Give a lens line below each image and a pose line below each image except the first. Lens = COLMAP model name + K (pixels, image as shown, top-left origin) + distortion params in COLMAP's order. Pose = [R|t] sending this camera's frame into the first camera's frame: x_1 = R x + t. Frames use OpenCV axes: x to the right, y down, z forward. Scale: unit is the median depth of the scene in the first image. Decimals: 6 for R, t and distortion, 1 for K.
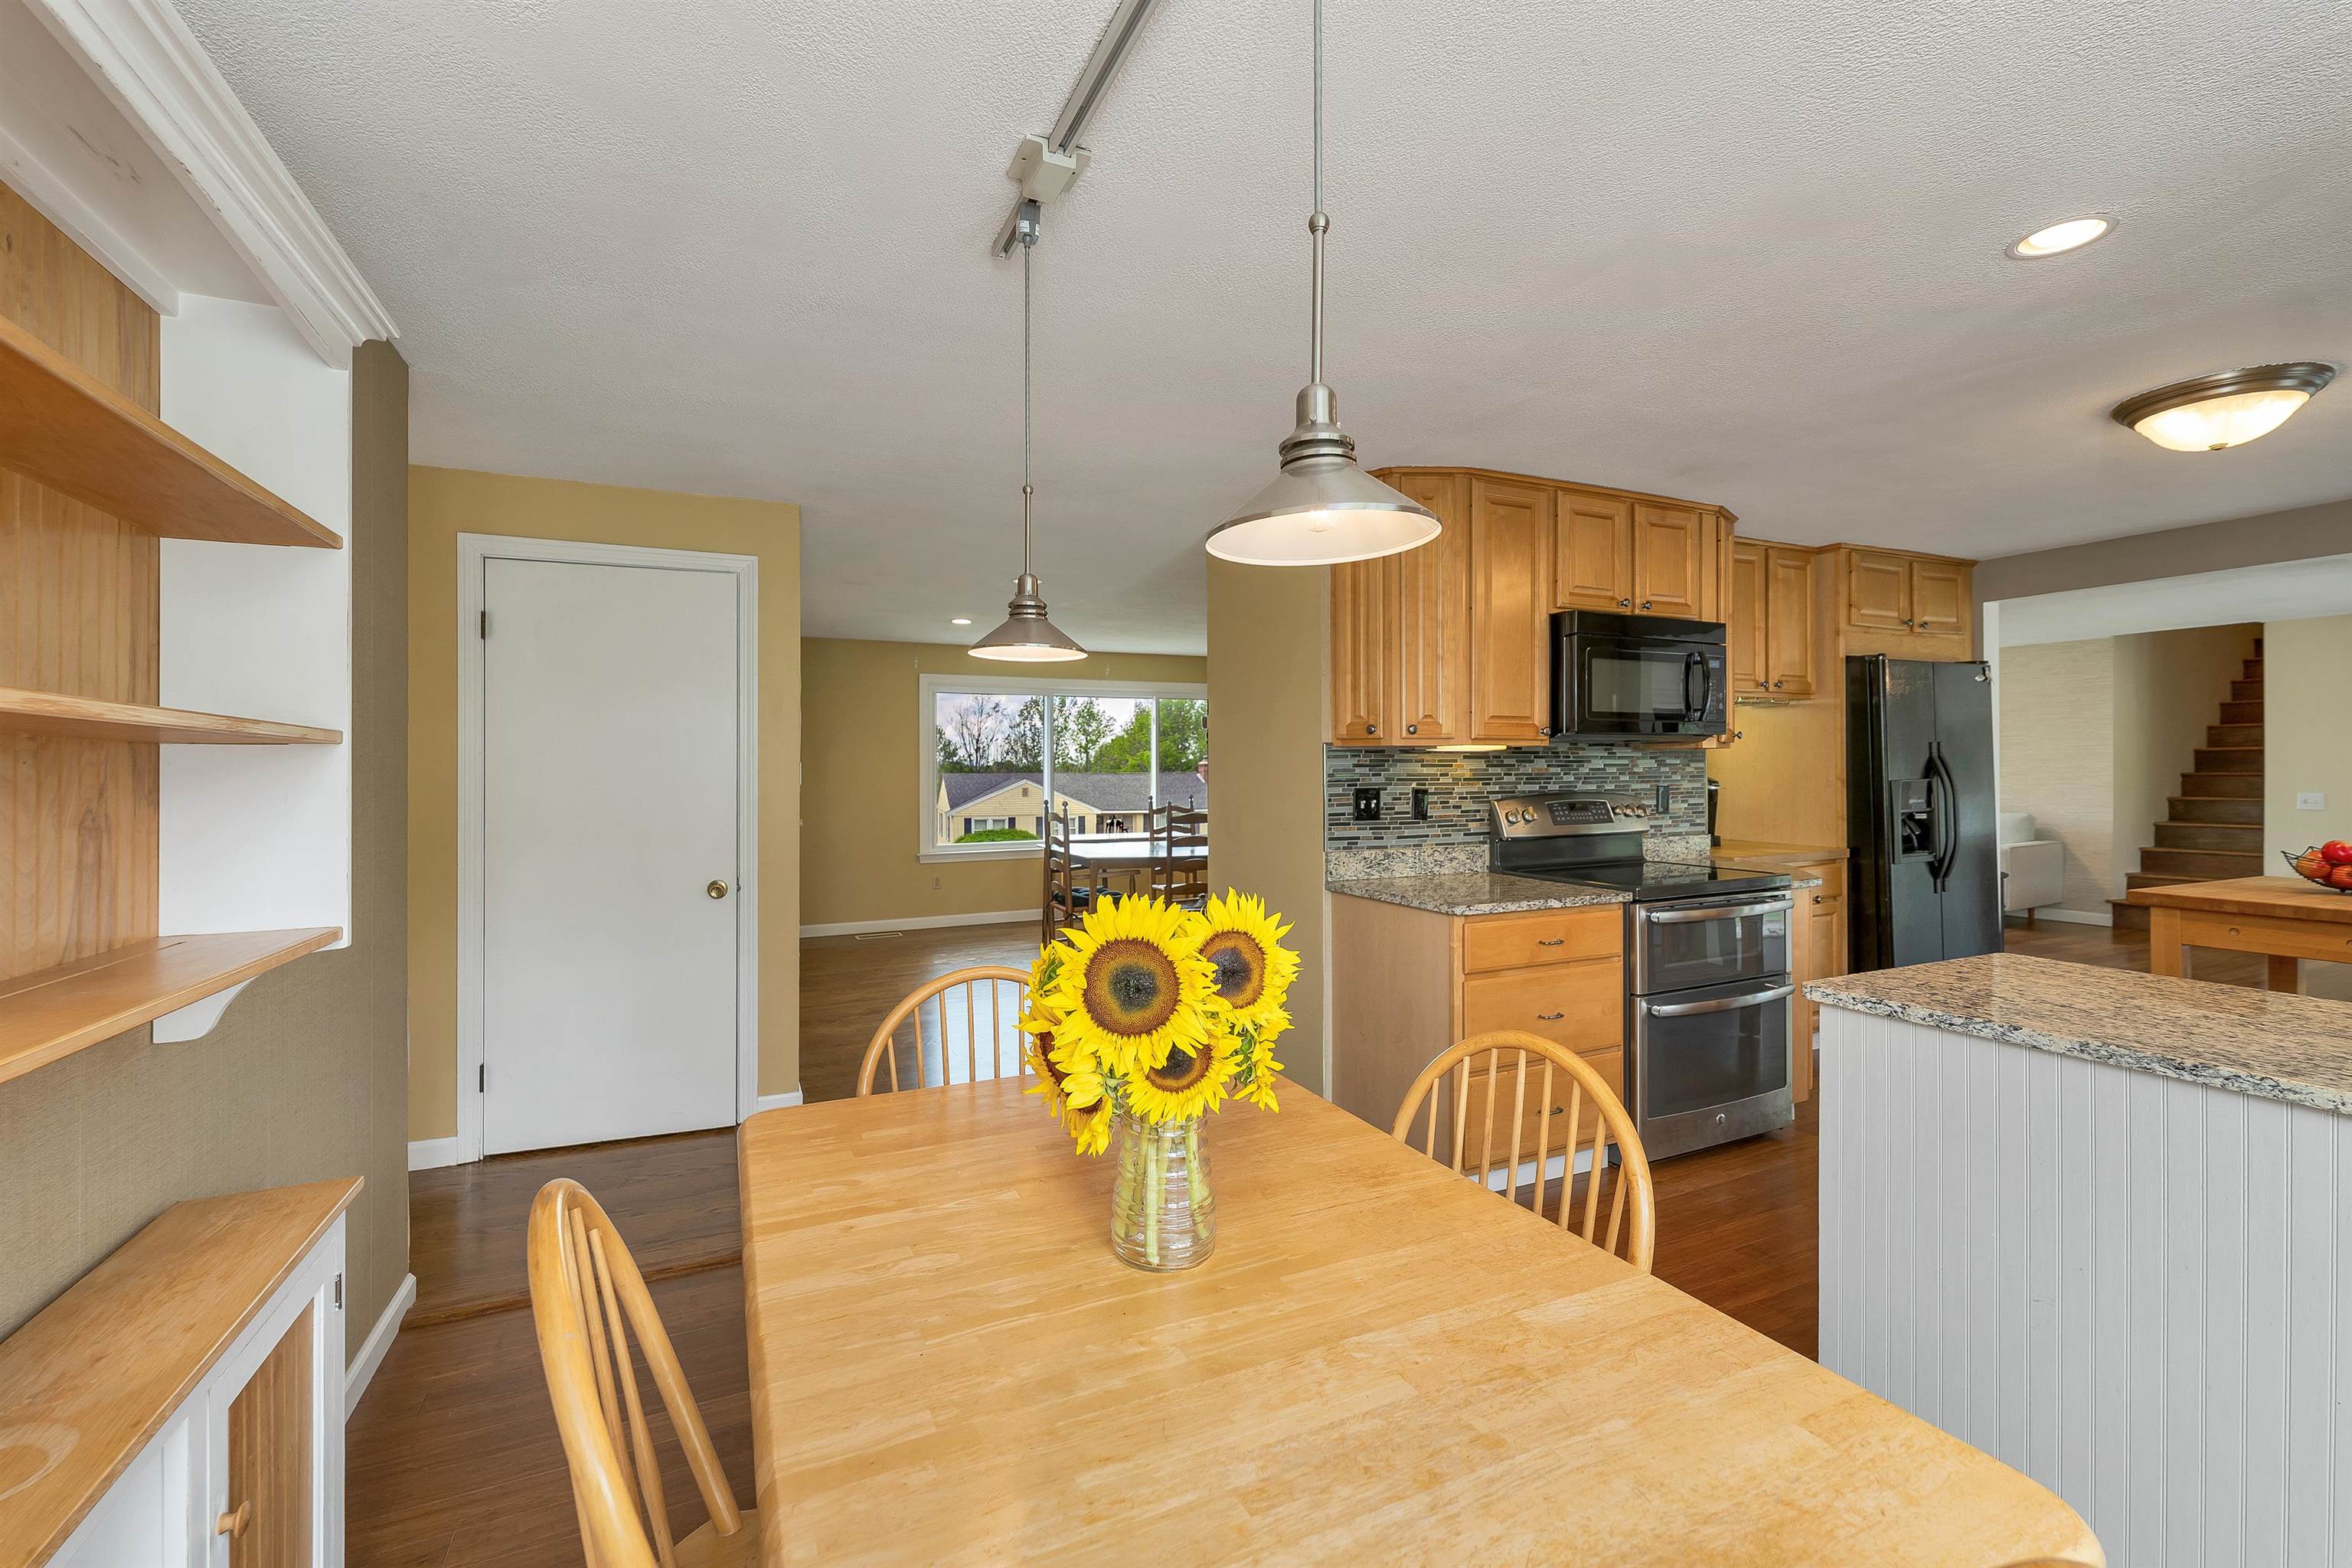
lens RADIAL K [[970.9, 0, 1167.8], [0, 970.9, 766.5], [0, 0, 1]] dist [0.000828, 0.000188]
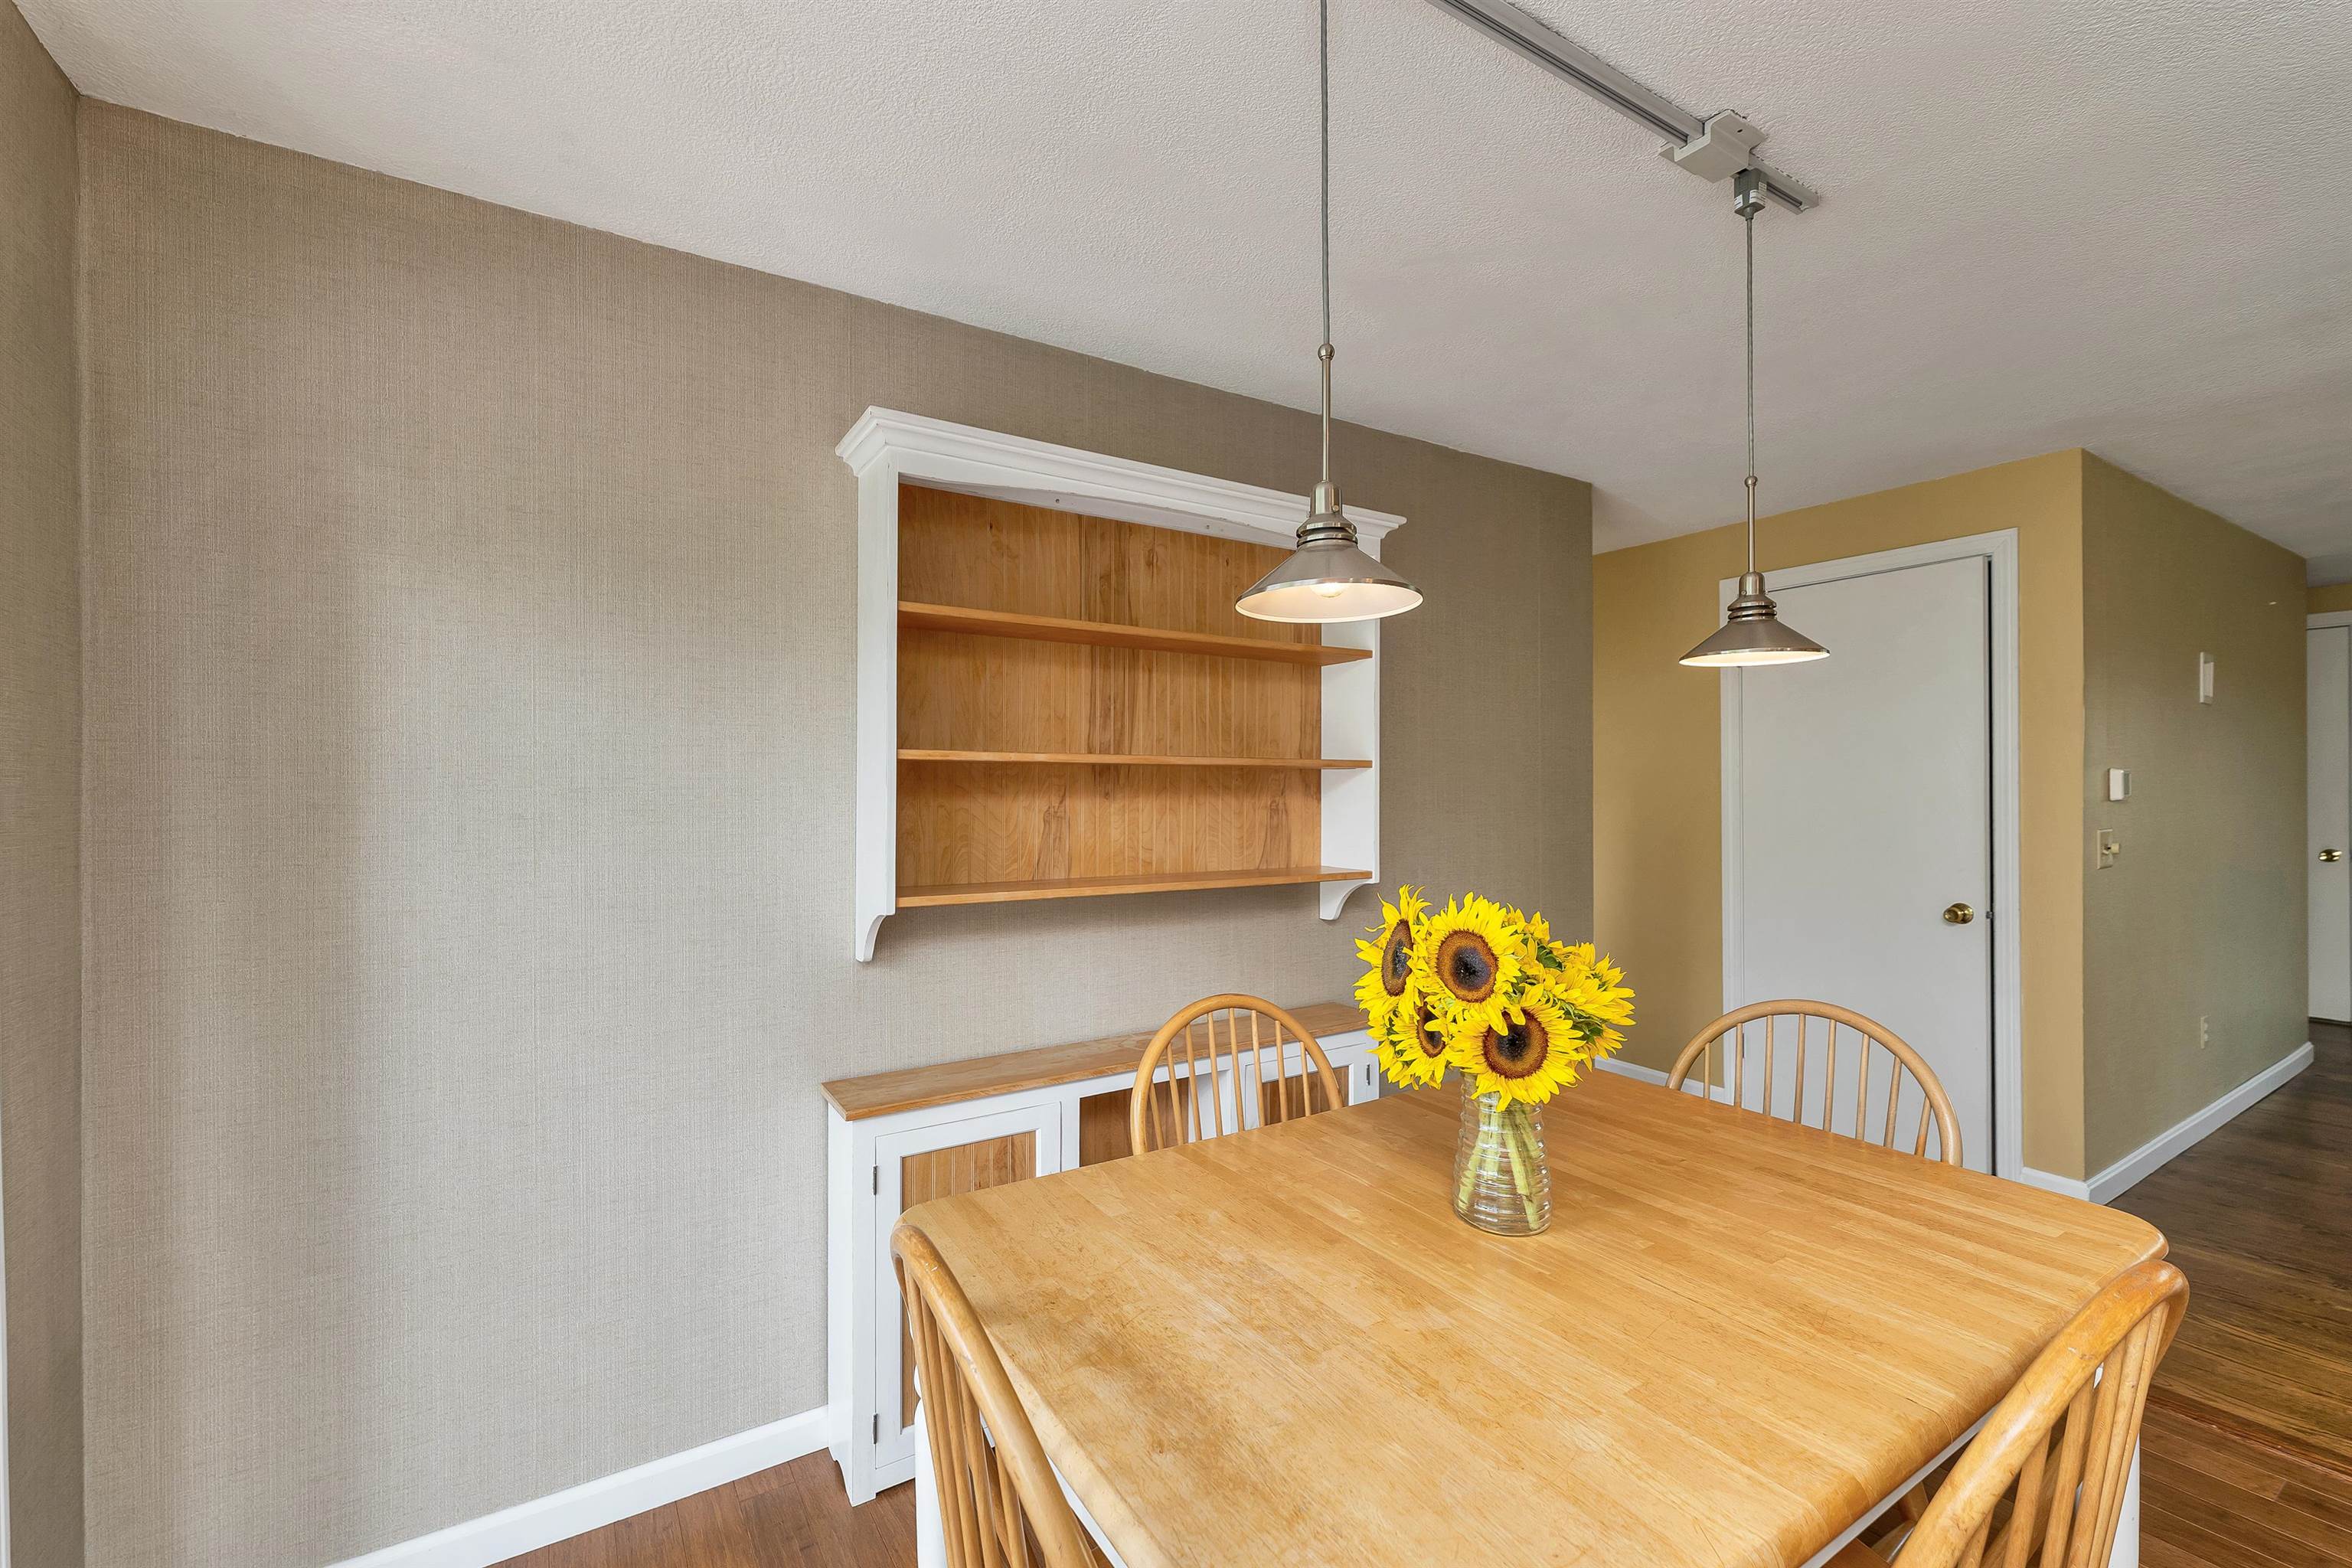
lens RADIAL K [[963.4, 0, 1176.0], [0, 963.4, 784.0], [0, 0, 1]] dist [0.002363, 0.000730]
pose [[0.123737, 0.009929, -0.992265, 0.321464], [0.004840, 0.999932, 0.010609, -0.005293], [0.992303, -0.006115, 0.123681, 0.163576]]
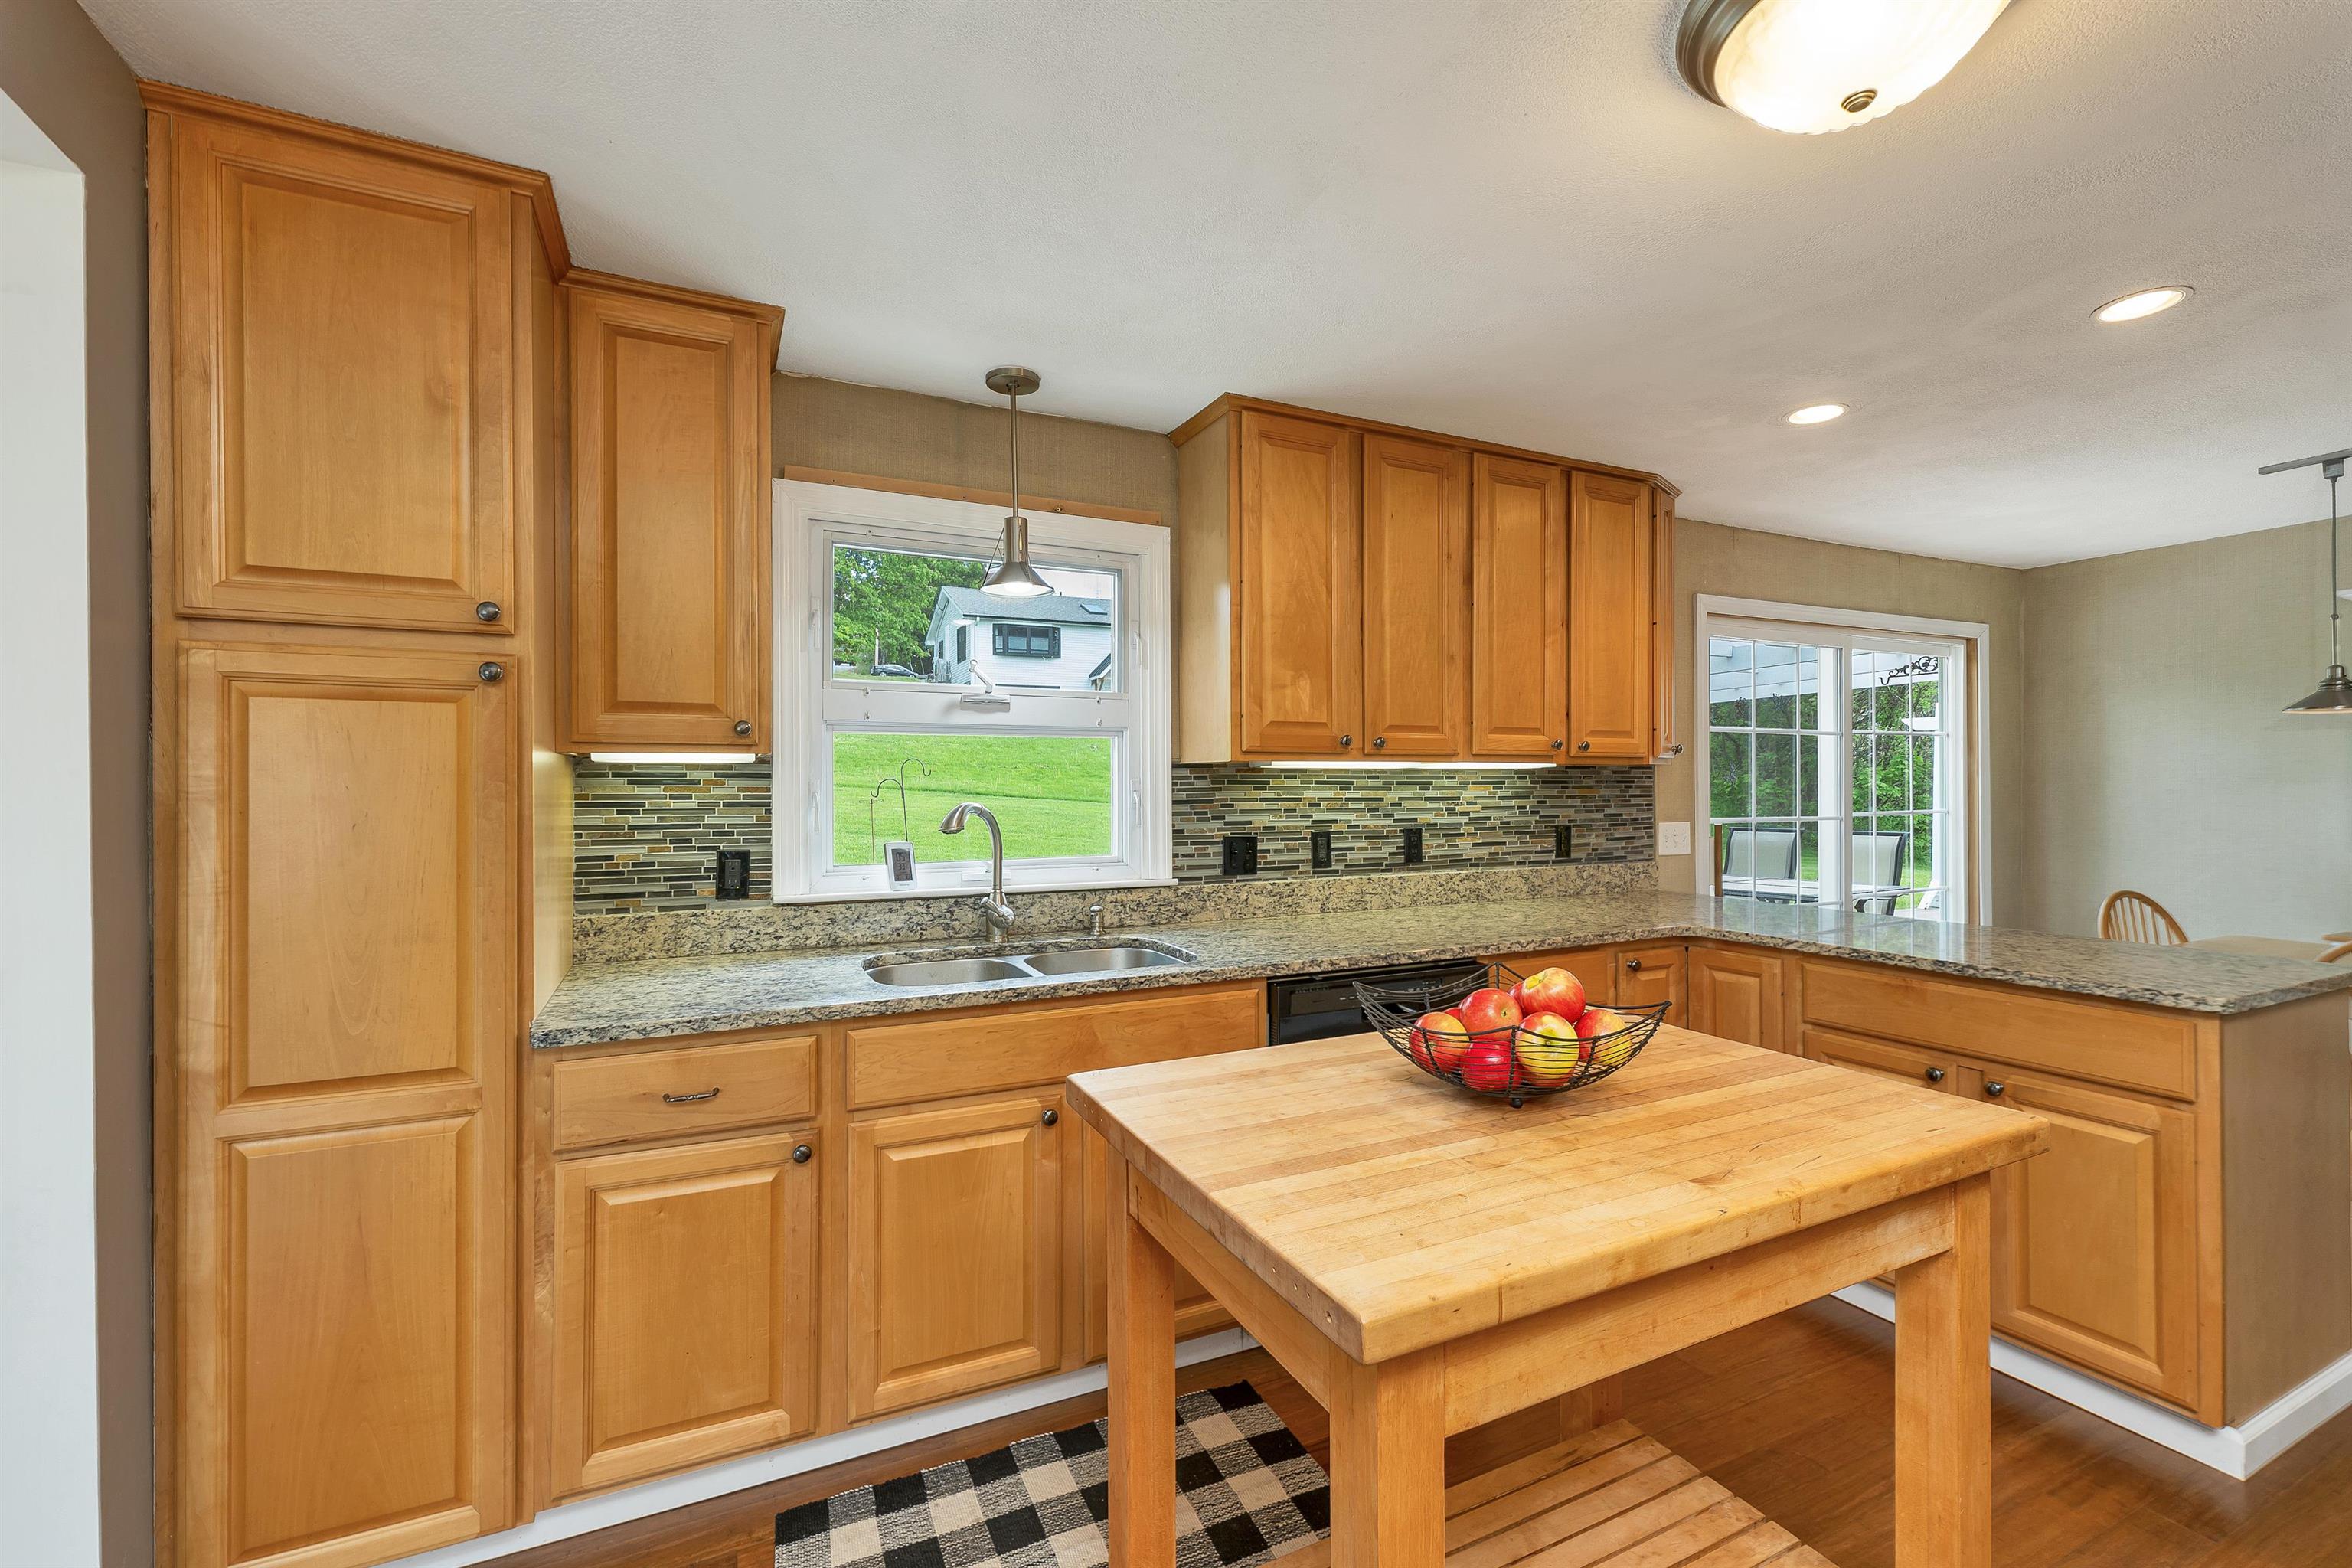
lens RADIAL K [[984.4, 0, 1162.3], [0, 984.4, 782.3], [0, 0, 1]] dist [0.002223, 0.000199]
pose [[-0.999939, 0.009484, -0.005577, 0.978489], [0.009501, 0.999950, -0.003055, -0.002358], [0.005547, -0.003108, -0.999980, 1.006279]]
